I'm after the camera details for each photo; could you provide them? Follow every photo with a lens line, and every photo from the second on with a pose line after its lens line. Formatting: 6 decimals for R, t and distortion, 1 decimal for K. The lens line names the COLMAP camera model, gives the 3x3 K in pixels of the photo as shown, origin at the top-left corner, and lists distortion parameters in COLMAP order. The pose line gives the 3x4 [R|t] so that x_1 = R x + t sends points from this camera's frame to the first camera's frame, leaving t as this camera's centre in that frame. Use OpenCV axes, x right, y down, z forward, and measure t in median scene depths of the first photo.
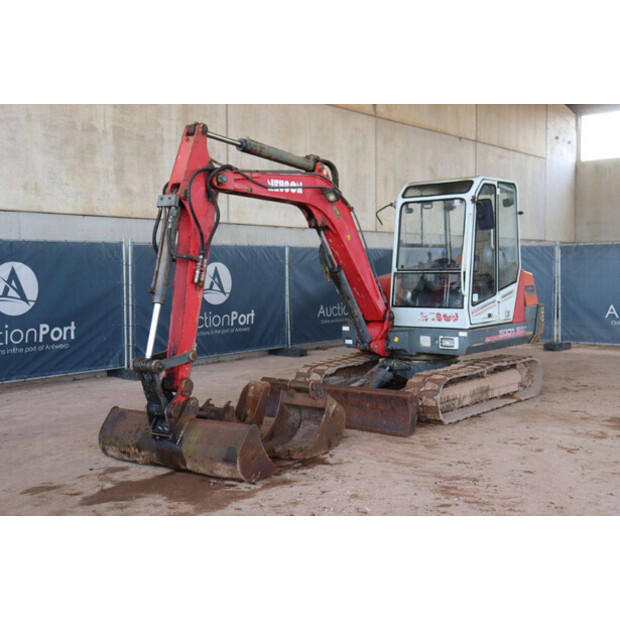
lens RADIAL K [[812.7, 0, 315.8], [0, 812.7, 300.0], [0, 0, 1]] dist [0.042339, 0.000000]
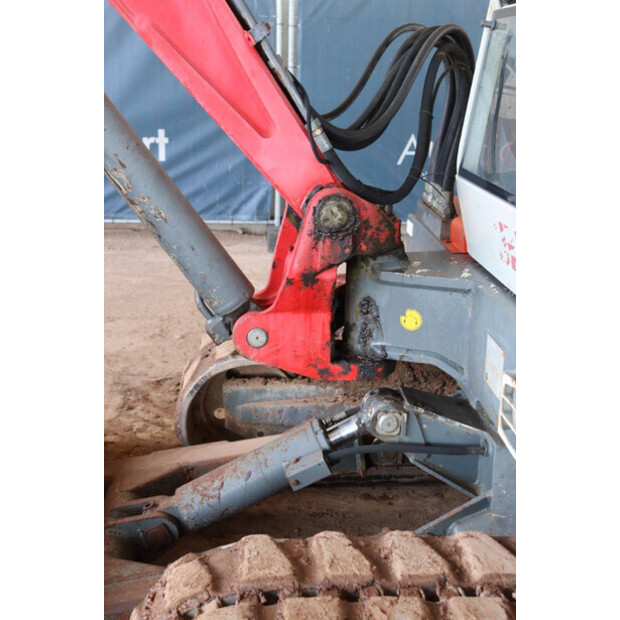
lens RADIAL K [[812.7, 0, 321.0], [0, 812.7, 338.9], [0, 0, 1]] dist [0.042339, 0.000000]
pose [[0.691203, 0.257368, -0.675278, 0.206182], [-0.061254, 0.951935, 0.300112, -0.012142], [0.720060, -0.166075, 0.673745, 0.714197]]
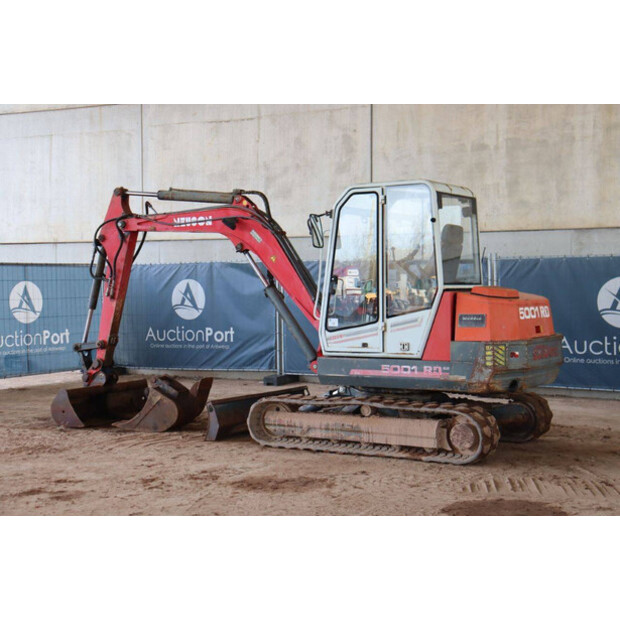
lens RADIAL K [[1037.5, 0, 301.2], [0, 1037.5, 305.9], [0, 0, 1]] dist [0.189319, 0.000000]
pose [[0.130294, 0.031626, -0.990971, 1.110909], [-0.037787, 0.998923, 0.026912, -0.042383], [0.990755, 0.033939, 0.131348, 0.680691]]
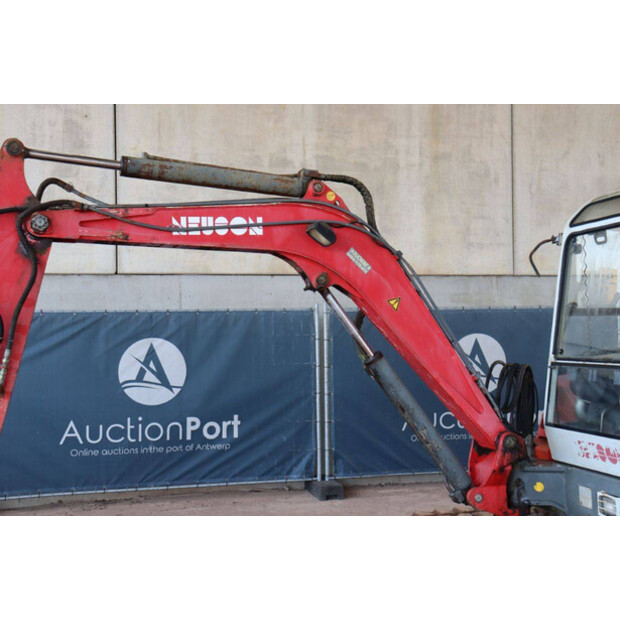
lens RADIAL K [[959.4, 0, 307.7], [0, 959.4, 304.7], [0, 0, 1]] dist [0.126876, 0.000000]
pose [[0.798443, -0.018428, -0.601788, 0.318185], [-0.018081, 0.998347, -0.054561, -0.030189], [0.601799, 0.054445, 0.796790, 0.333141]]
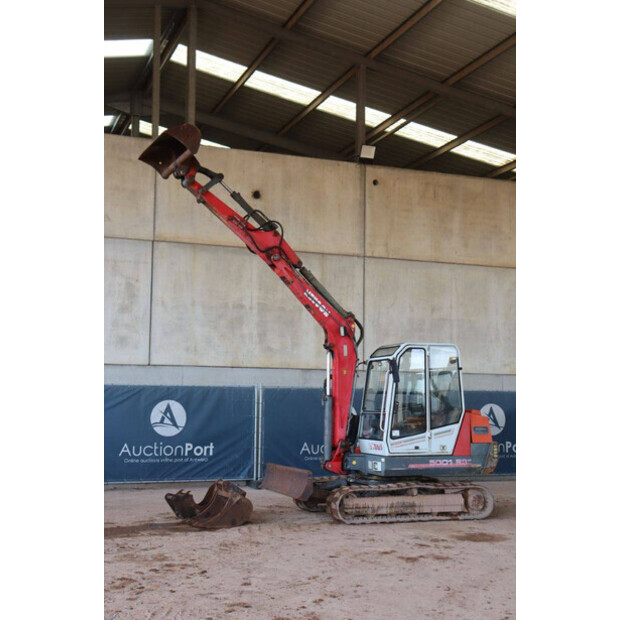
lens RADIAL K [[914.0, 0, 312.1], [0, 914.0, 307.9], [0, 0, 1]] dist [0.103414, 0.000000]
pose [[0.859400, -0.034626, -0.510130, 0.715970], [-0.038419, 0.990511, -0.131956, -0.002254], [0.509858, 0.133002, 0.849915, -0.319835]]
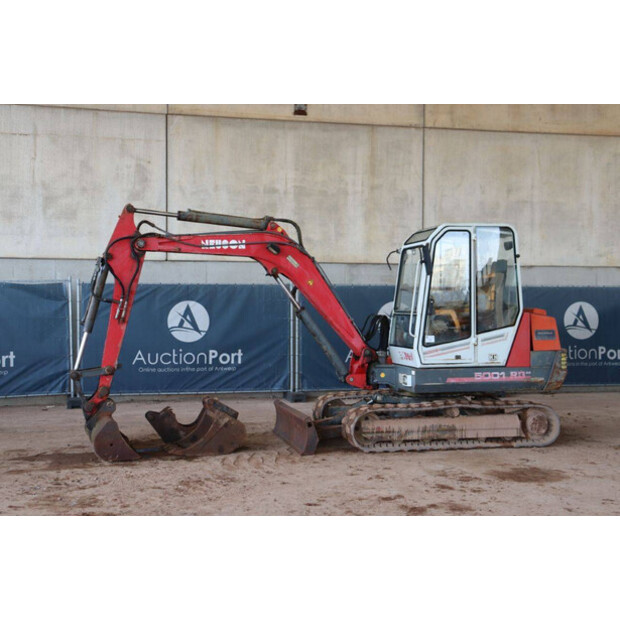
lens RADIAL K [[914.0, 0, 310.5], [0, 914.0, 306.4], [0, 0, 1]] dist [0.103414, 0.000000]
pose [[0.785936, 0.011924, -0.618193, 0.674639], [-0.033565, 0.999163, -0.023400, -0.010102], [0.617396, 0.039141, 0.785678, -0.022844]]
